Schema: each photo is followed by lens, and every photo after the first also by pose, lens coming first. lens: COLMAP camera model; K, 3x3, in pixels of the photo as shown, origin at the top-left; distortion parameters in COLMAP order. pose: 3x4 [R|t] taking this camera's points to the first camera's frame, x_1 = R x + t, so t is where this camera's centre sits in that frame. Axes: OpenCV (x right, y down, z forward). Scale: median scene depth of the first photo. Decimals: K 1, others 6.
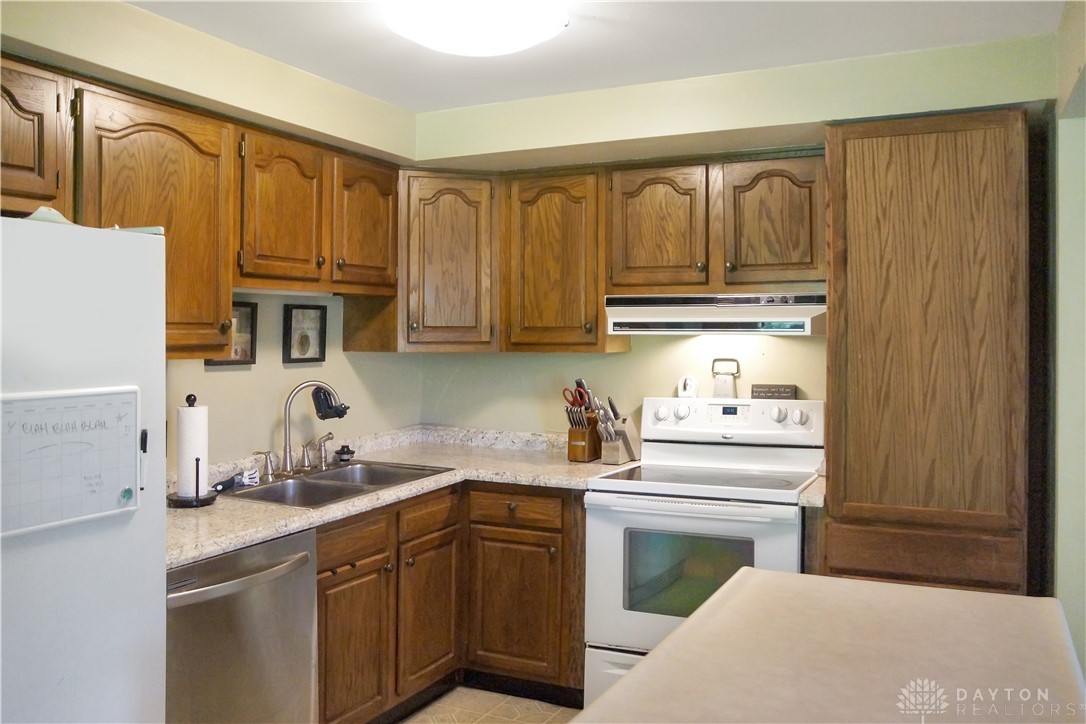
lens RADIAL K [[891.3, 0, 544.4], [0, 891.3, 354.8], [0, 0, 1]] dist [-0.092606, 0.003729]
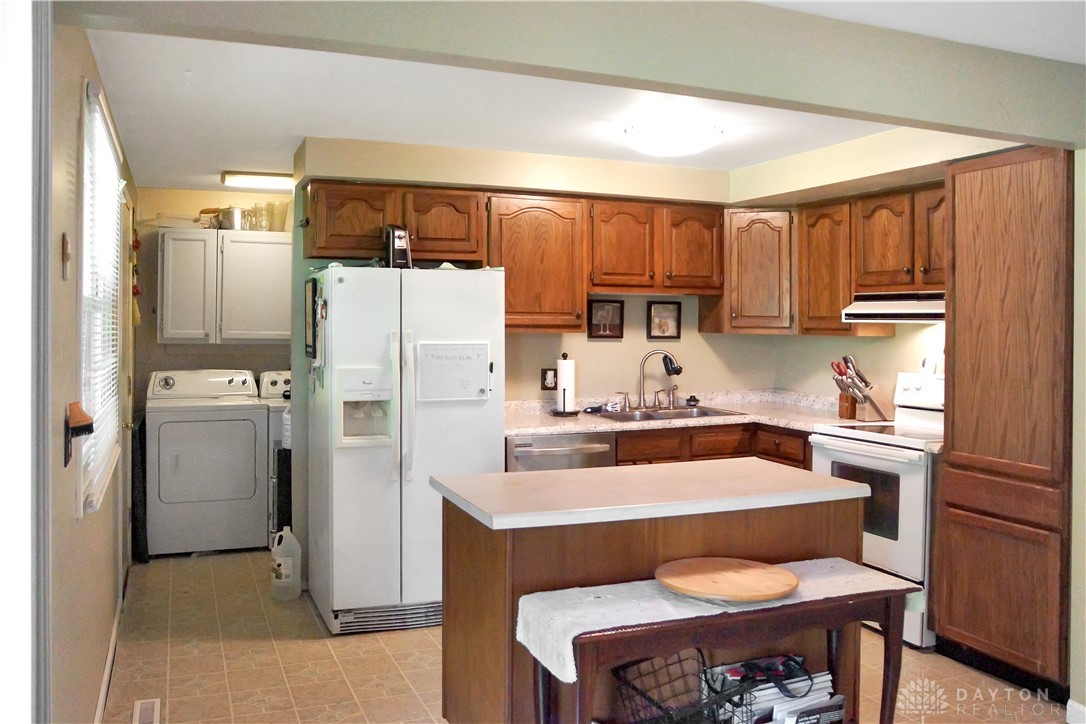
lens RADIAL K [[891.3, 0, 535.6], [0, 891.3, 325.2], [0, 0, 1]] dist [-0.092606, 0.003729]
pose [[0.747279, 0.011190, -0.664416, 0.671654], [-0.027228, 0.999534, -0.013790, 0.014214], [0.663952, 0.028396, 0.747236, -0.347785]]
